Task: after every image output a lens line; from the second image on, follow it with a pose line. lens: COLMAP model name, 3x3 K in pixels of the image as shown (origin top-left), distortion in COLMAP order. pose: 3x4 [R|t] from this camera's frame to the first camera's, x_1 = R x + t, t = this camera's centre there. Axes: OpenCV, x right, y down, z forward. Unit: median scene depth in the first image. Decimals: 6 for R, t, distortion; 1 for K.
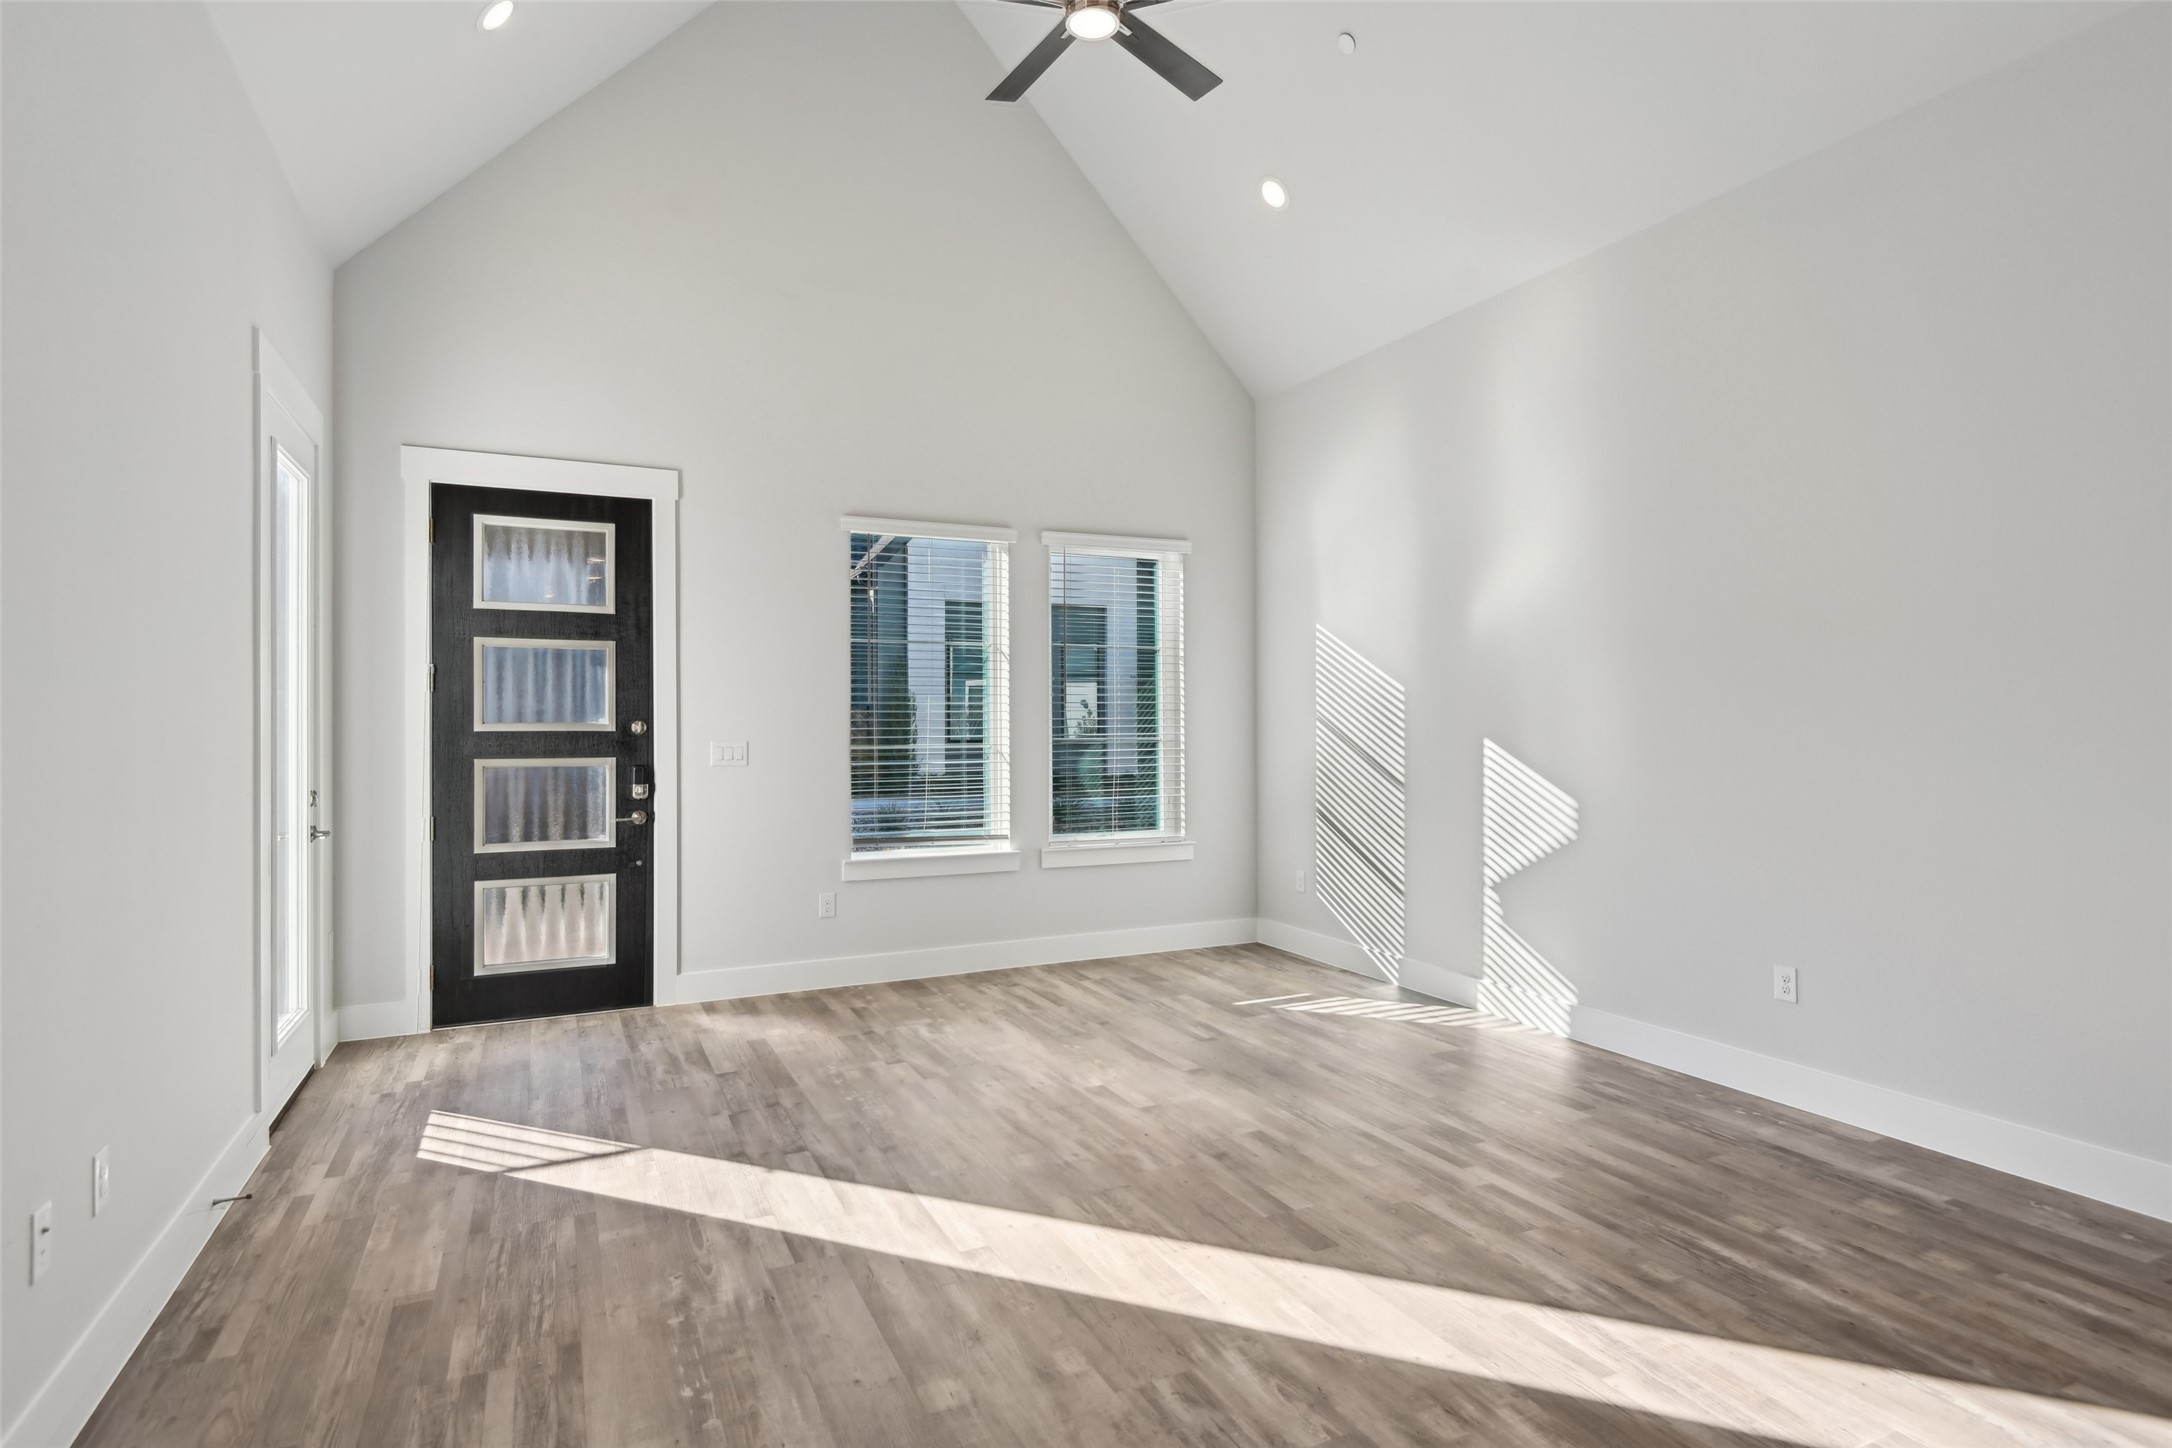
lens RADIAL K [[1114.3, 0, 1093.3], [0, 1114.3, 733.7], [0, 0, 1]] dist [0.002033, -0.000678]
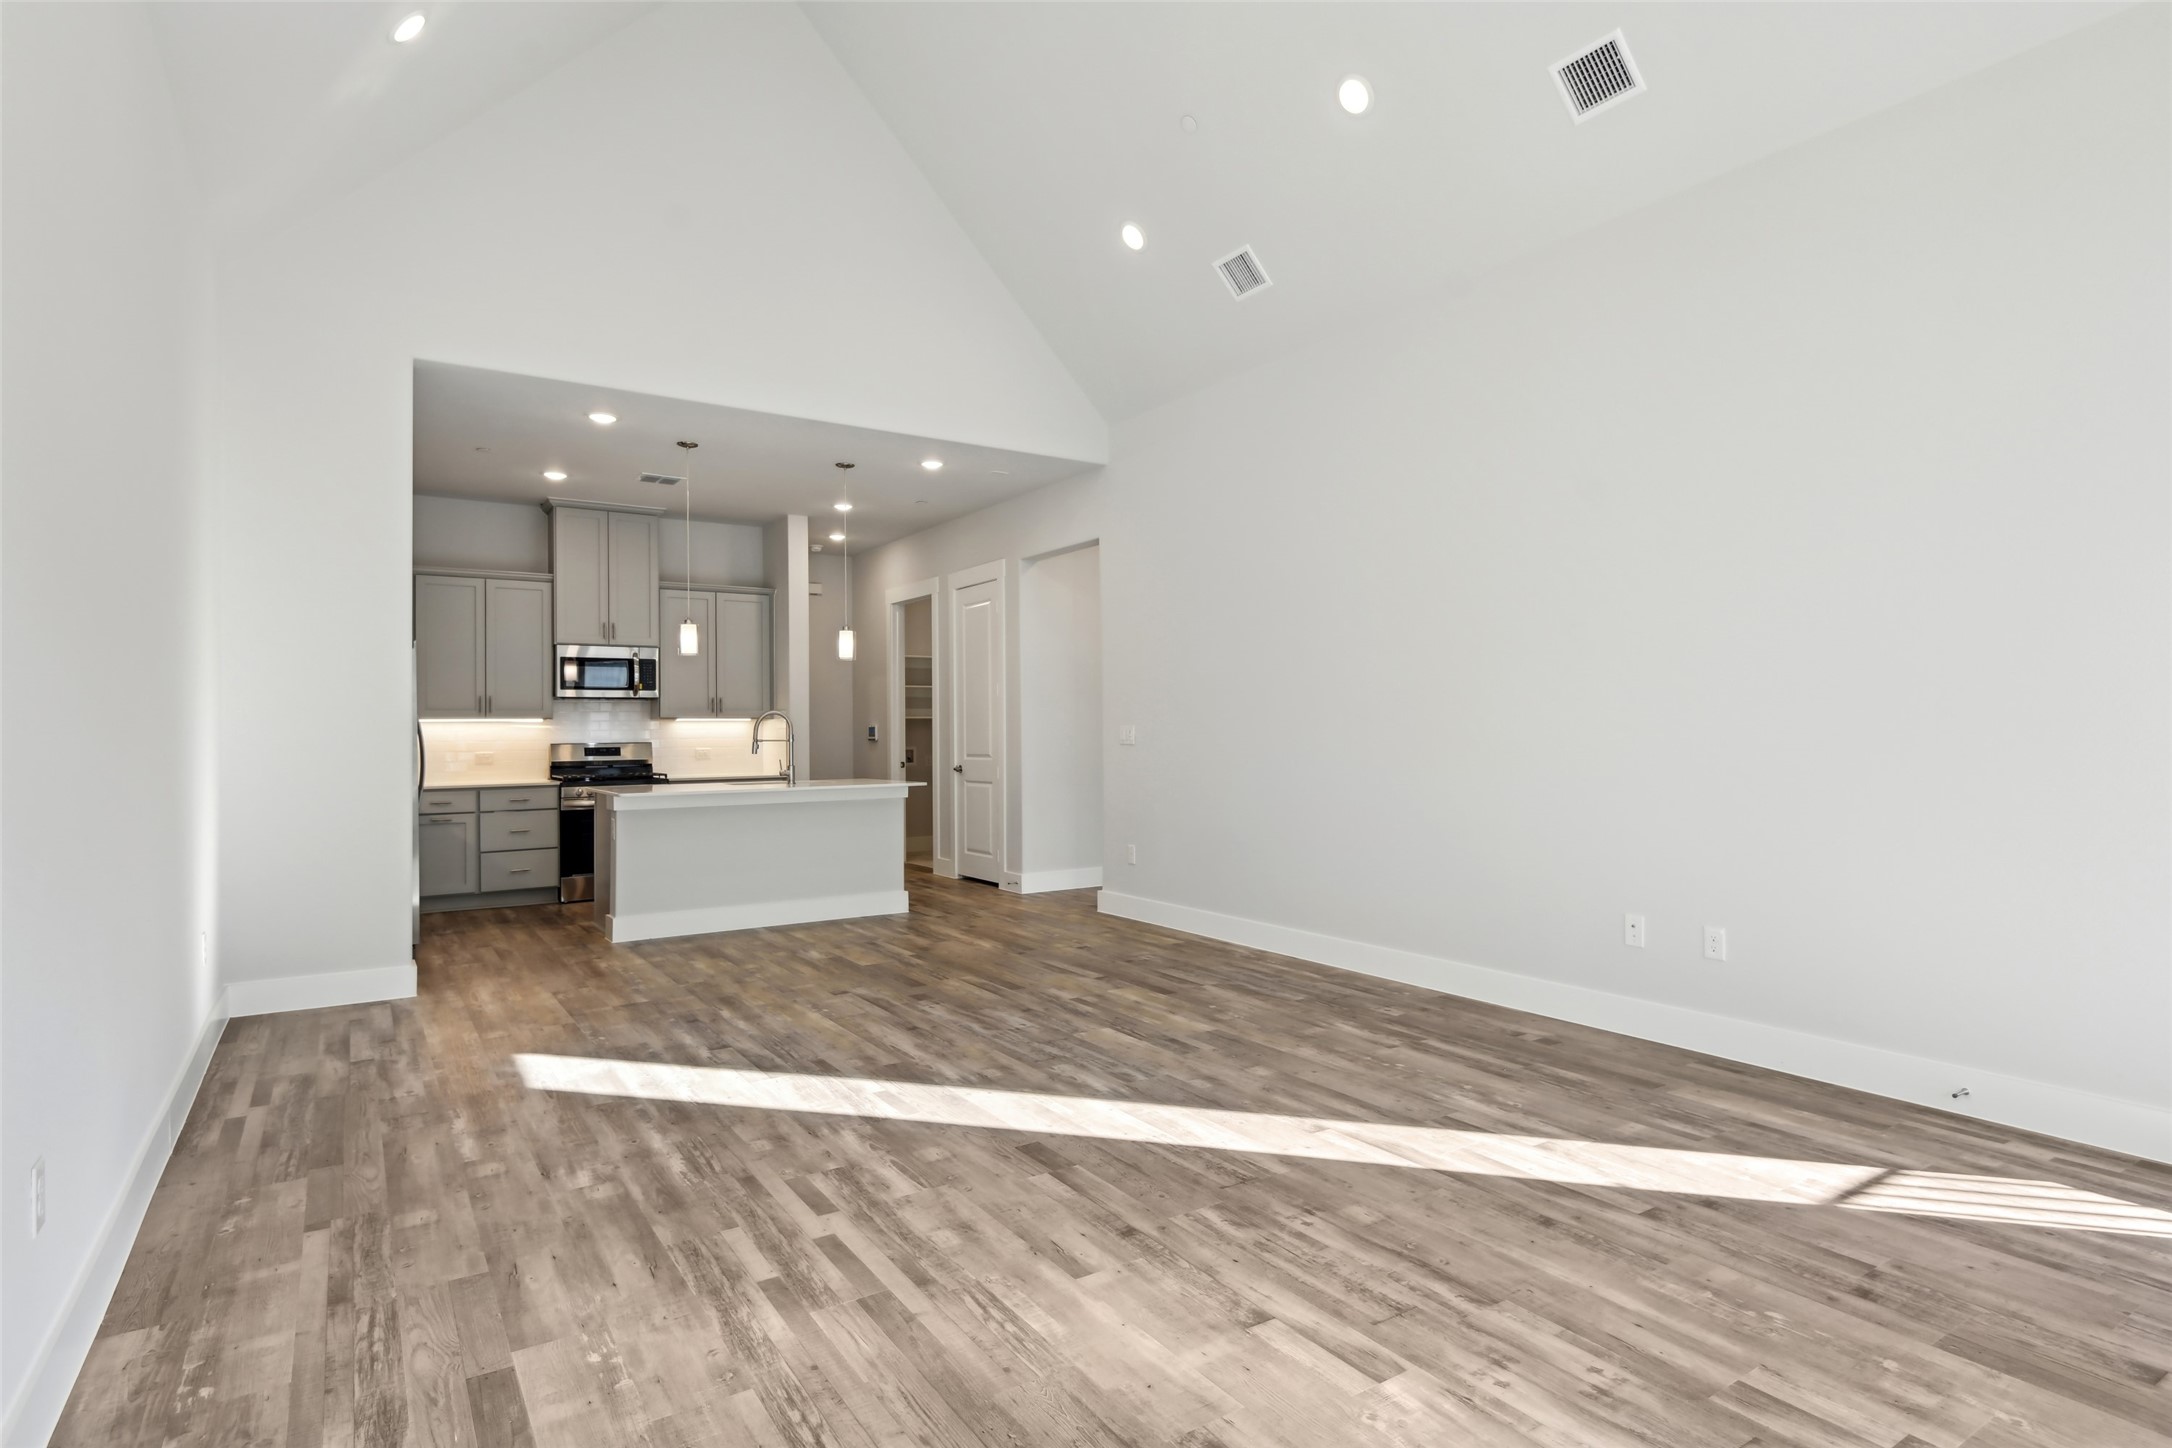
lens RADIAL K [[1114.3, 0, 1093.3], [0, 1114.3, 733.7], [0, 0, 1]] dist [0.002033, -0.000678]
pose [[-0.990362, 0.013557, -0.137841, 0.262791], [0.012035, 0.999857, 0.011867, 0.017263], [0.137982, 0.010093, -0.990383, 1.923986]]
